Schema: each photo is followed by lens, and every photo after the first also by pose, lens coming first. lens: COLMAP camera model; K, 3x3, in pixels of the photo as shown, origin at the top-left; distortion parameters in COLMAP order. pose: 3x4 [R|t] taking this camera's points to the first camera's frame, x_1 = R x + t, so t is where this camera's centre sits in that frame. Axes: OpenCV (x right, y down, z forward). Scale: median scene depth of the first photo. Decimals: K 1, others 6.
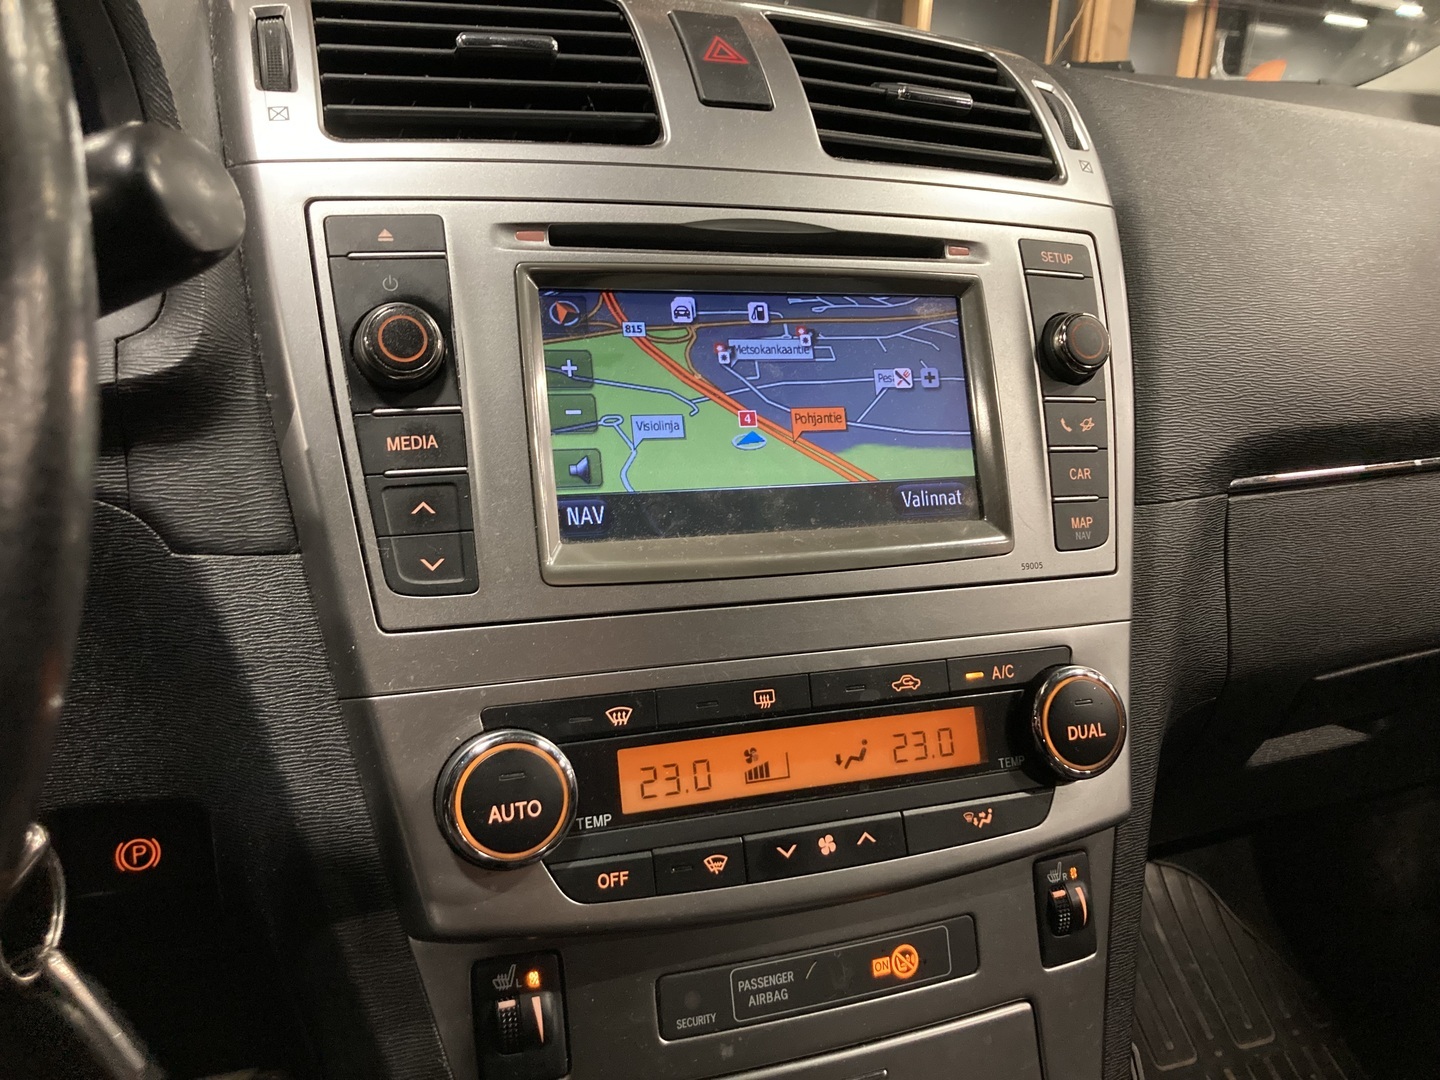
lens RADIAL K [[1187.8, 0, 720.0], [0, 1187.8, 540.0], [0, 0, 1]] dist [-0.000825, -0.000459]
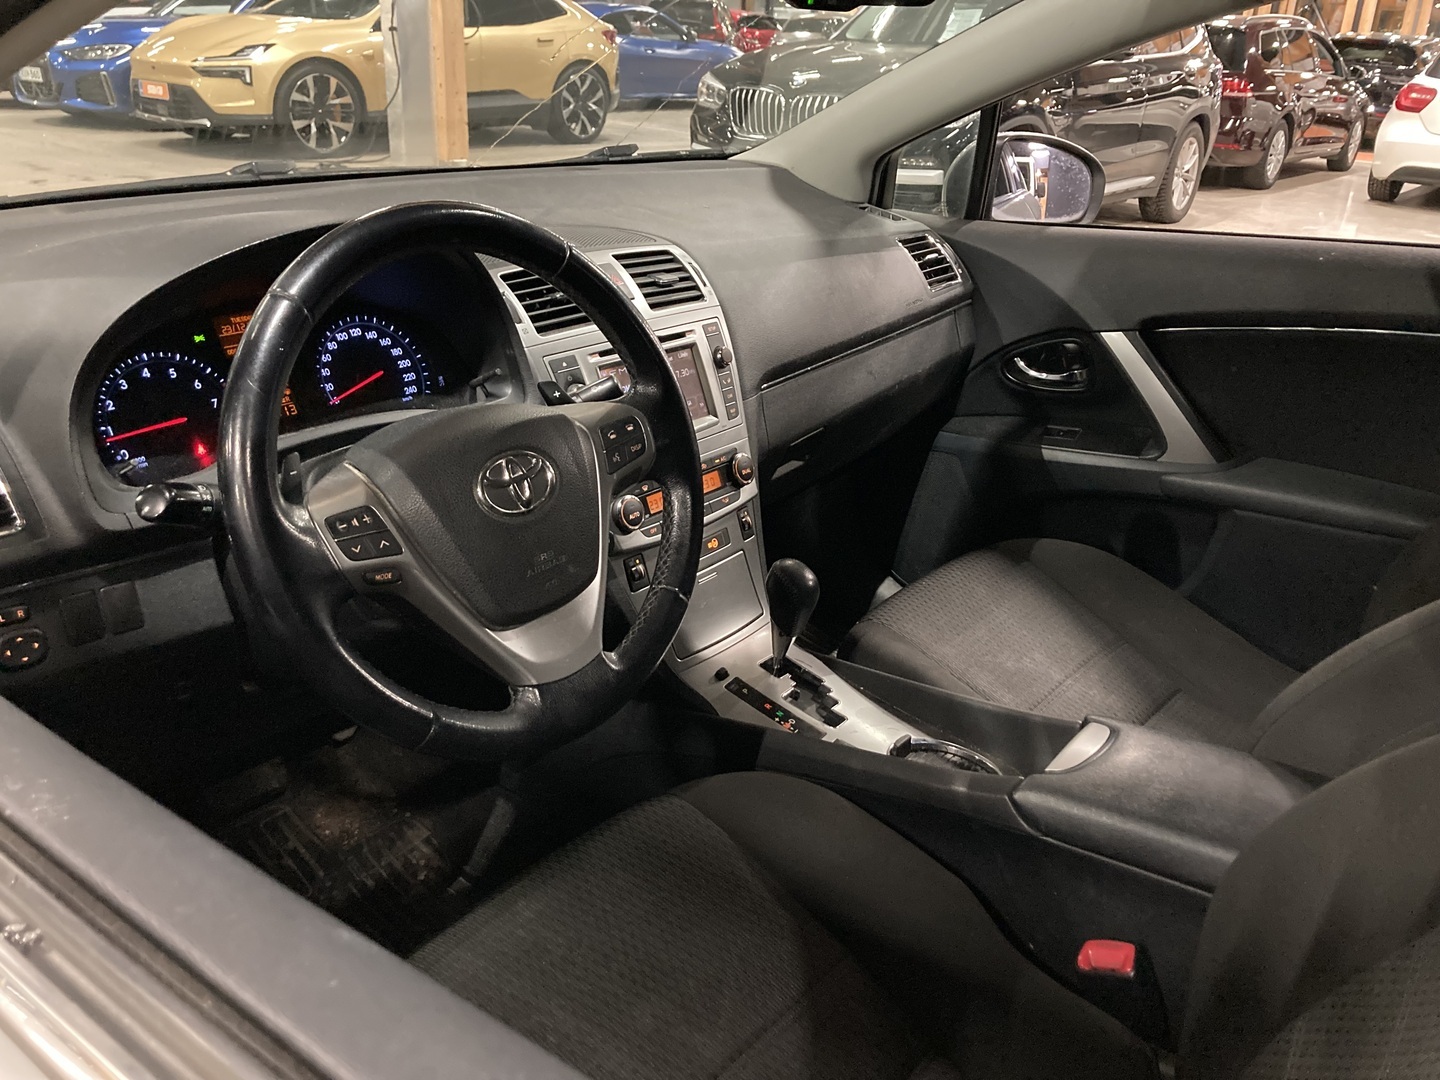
lens RADIAL K [[1187.8, 0, 720.0], [0, 1187.8, 540.0], [0, 0, 1]] dist [-0.000825, -0.000459]
pose [[0.863425, -0.207007, 0.460049, -1.368228], [0.136315, 0.973745, 0.182316, -0.280940], [-0.485711, -0.094704, 0.868974, -1.959490]]
